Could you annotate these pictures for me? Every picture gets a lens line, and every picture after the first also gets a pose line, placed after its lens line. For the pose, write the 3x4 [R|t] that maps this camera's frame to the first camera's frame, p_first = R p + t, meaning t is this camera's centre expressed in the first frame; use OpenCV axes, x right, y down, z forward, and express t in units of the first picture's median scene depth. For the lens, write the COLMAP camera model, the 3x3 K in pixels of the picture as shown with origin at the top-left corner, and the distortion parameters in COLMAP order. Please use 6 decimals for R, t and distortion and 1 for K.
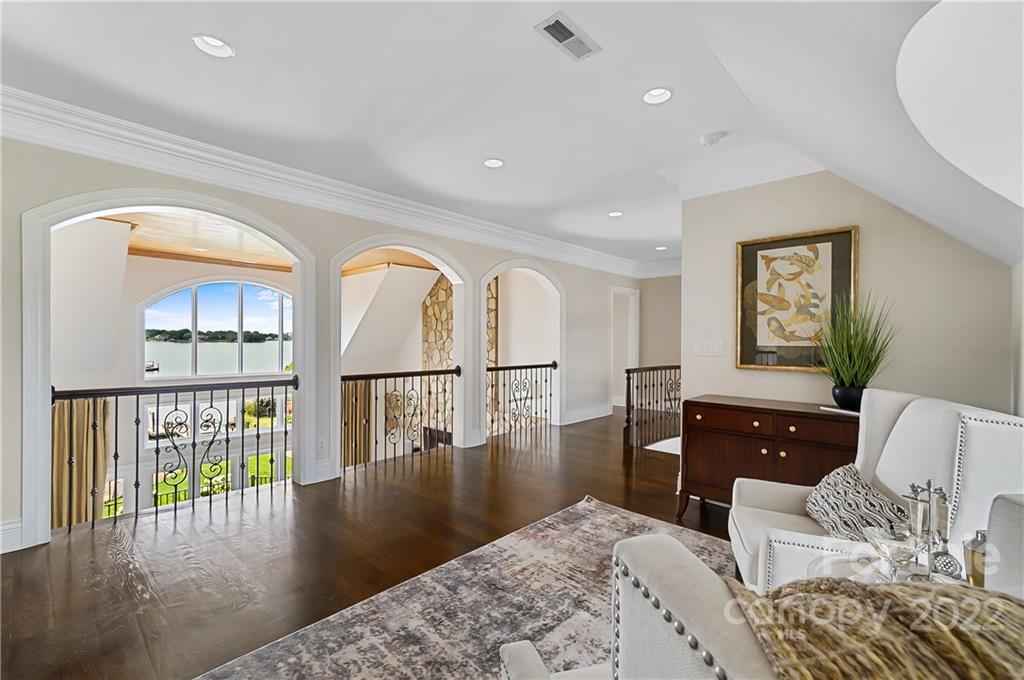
lens RADIAL K [[442.0, 0, 509.5], [0, 442.0, 342.4], [0, 0, 1]] dist [-0.001383, -0.000113]
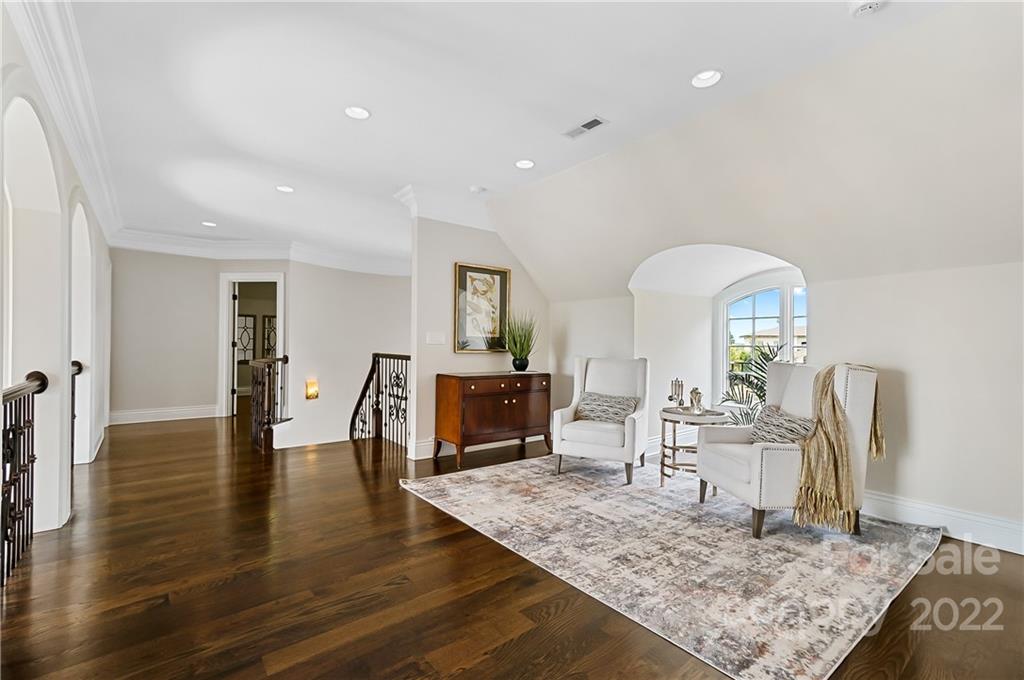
lens RADIAL K [[442.0, 0, 509.3], [0, 442.0, 341.0], [0, 0, 1]] dist [-0.001383, -0.000113]
pose [[0.167817, 0.001633, 0.985817, -0.932926], [-0.003387, 0.999994, -0.001080, 0.025721], [-0.985812, -0.003157, 0.167822, 0.670195]]
